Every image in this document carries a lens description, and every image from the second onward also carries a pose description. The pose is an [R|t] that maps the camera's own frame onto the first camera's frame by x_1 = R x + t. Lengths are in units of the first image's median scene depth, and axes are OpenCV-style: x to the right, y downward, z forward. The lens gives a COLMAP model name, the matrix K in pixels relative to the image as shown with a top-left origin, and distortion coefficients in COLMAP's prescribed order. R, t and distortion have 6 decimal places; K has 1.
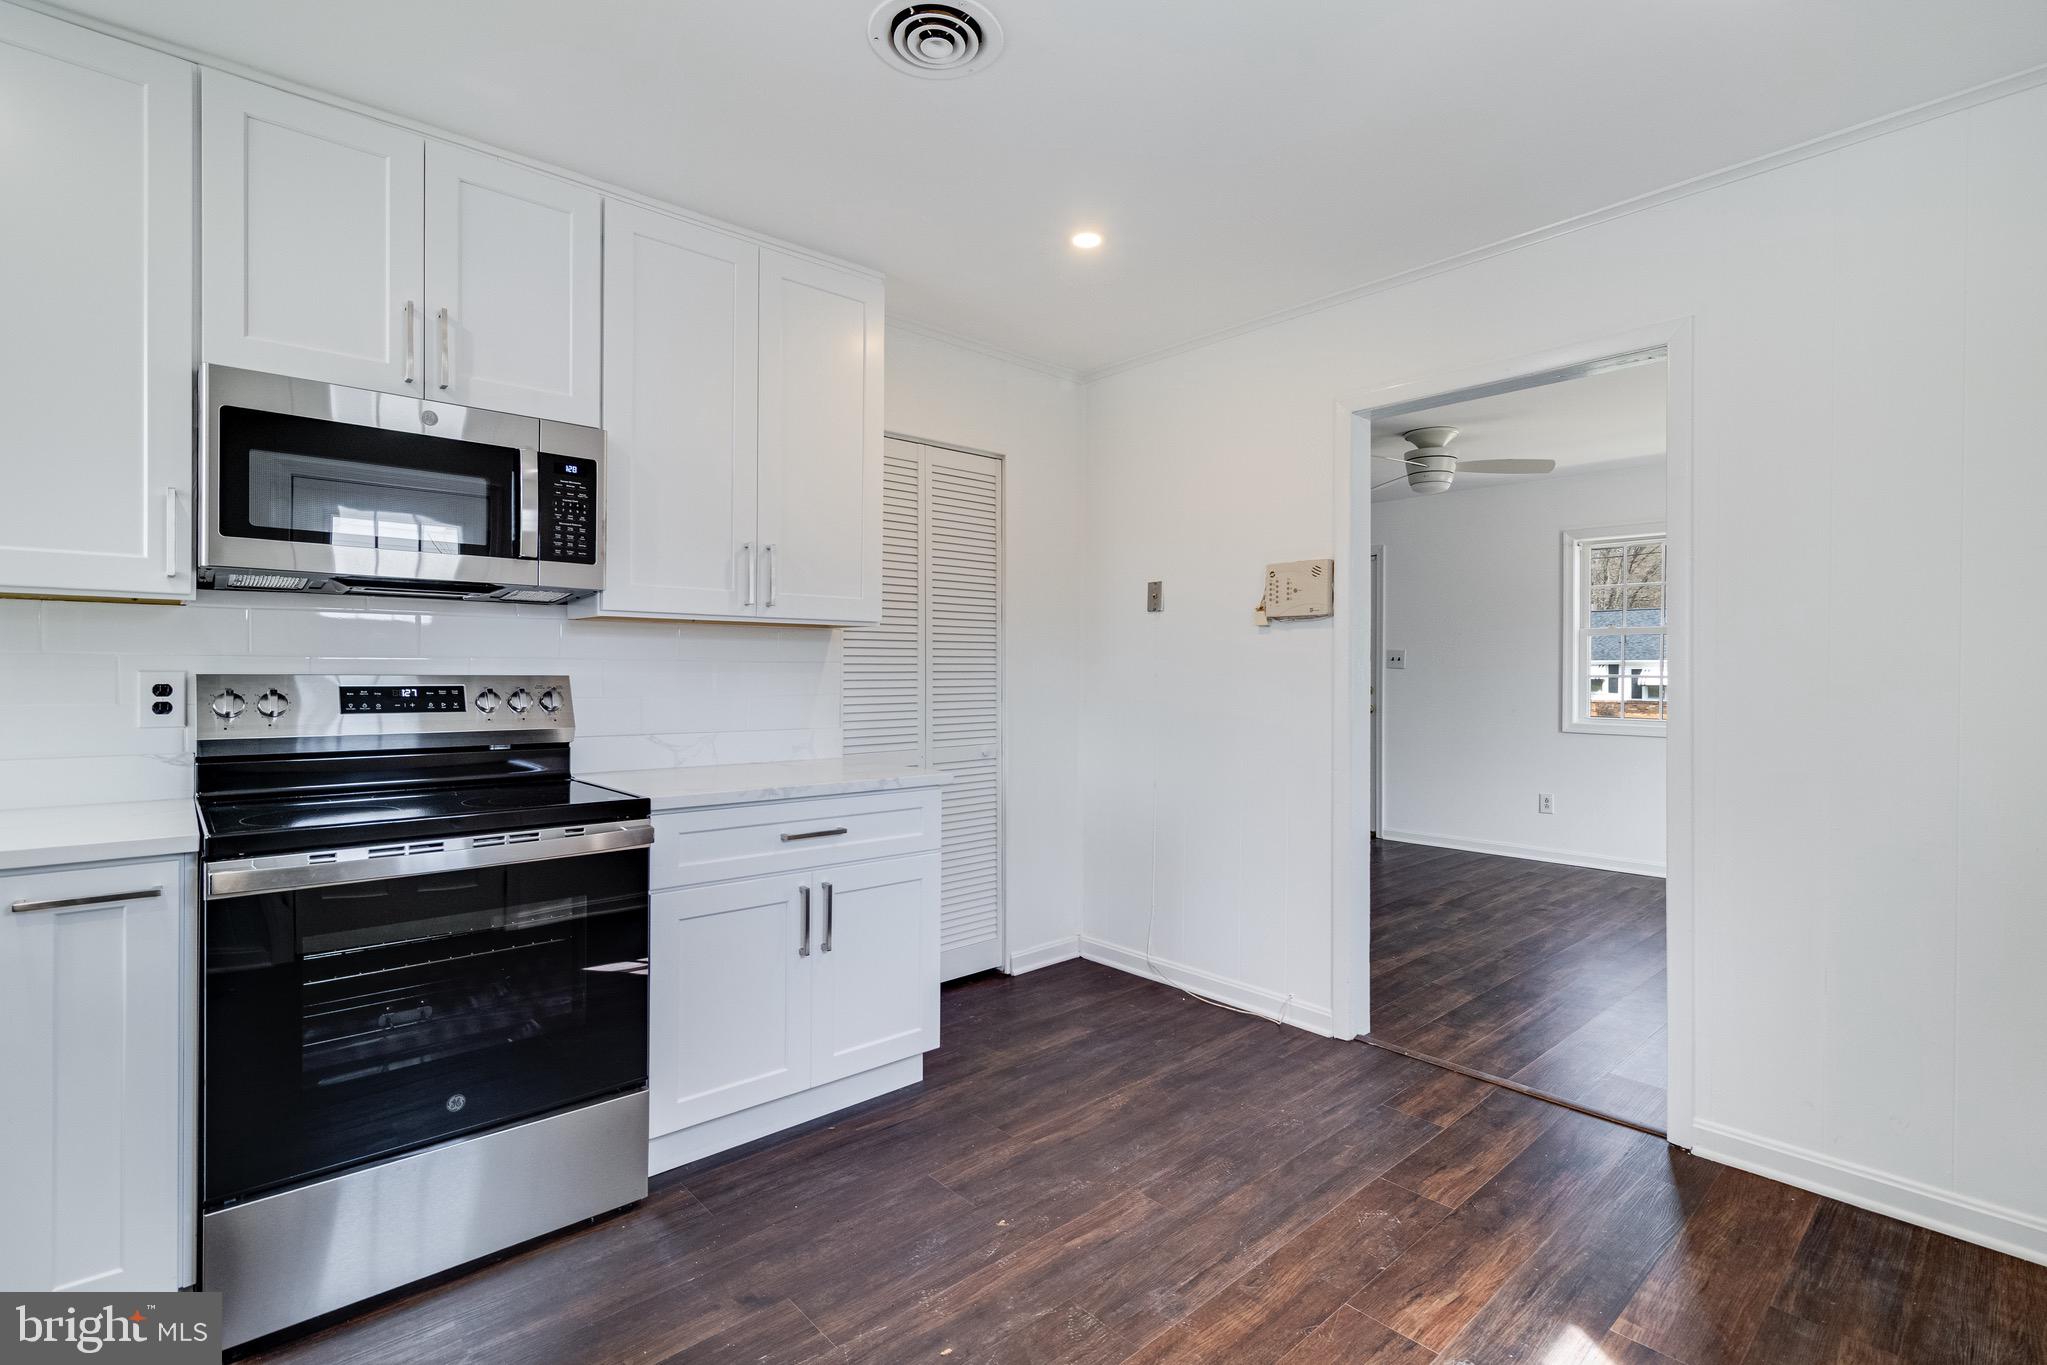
lens RADIAL K [[952.4, 0, 1025.5], [0, 952.4, 670.8], [0, 0, 1]] dist [0.004628, 0.000381]
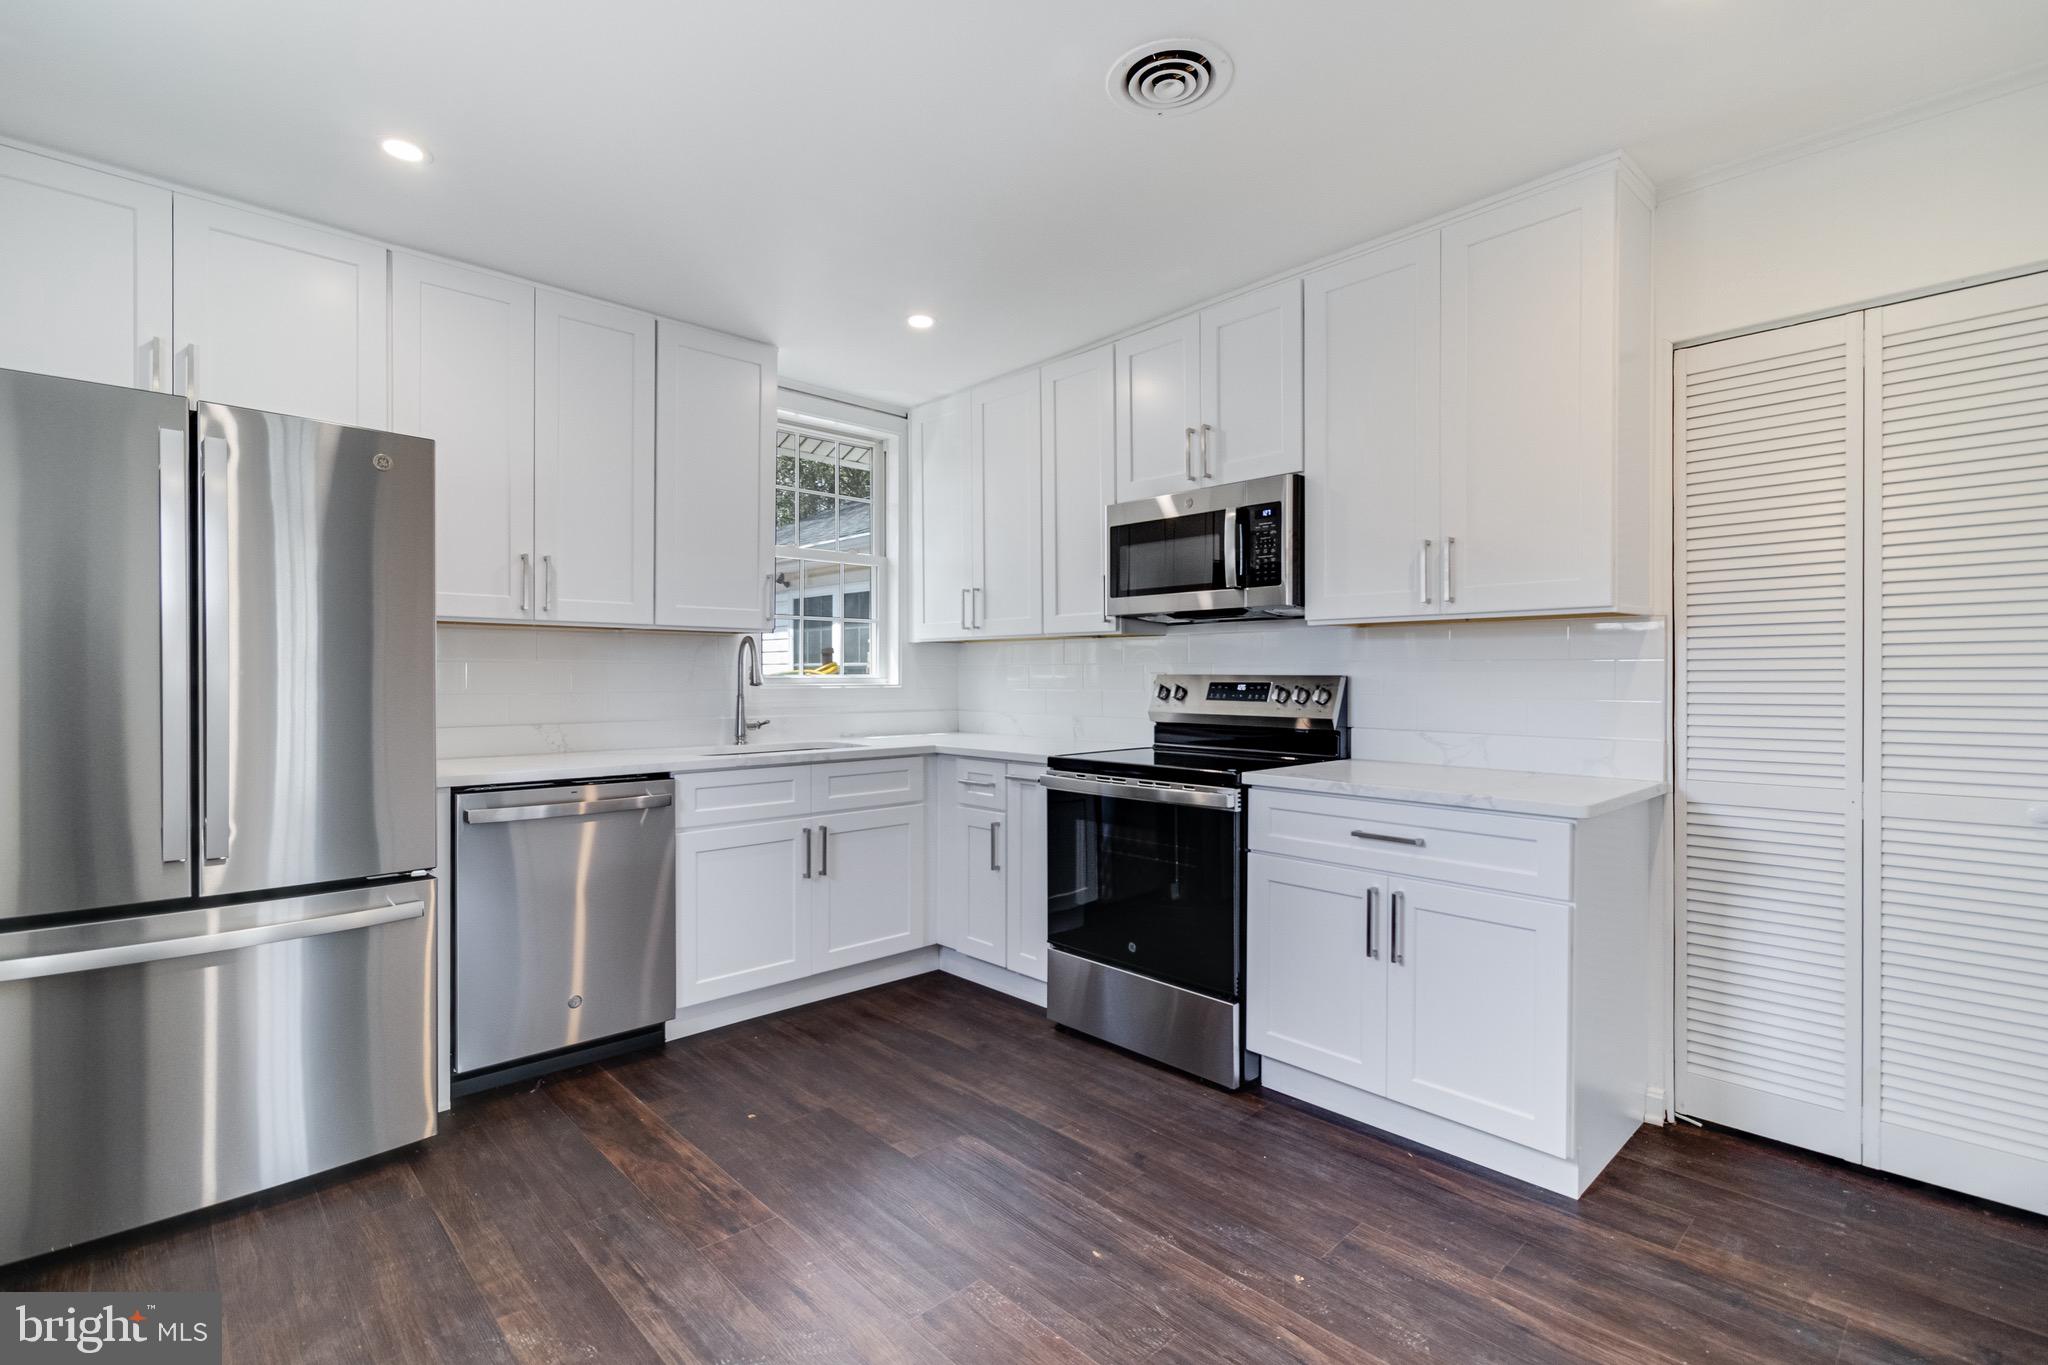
lens RADIAL K [[939.8, 0, 1033.8], [0, 939.8, 681.0], [0, 0, 1]] dist [-0.001466, 0.000093]
pose [[0.027772, 0.004284, -0.999605, 0.772596], [0.000950, 0.999990, 0.004312, 0.007601], [0.999614, -0.001069, 0.027768, 0.653974]]
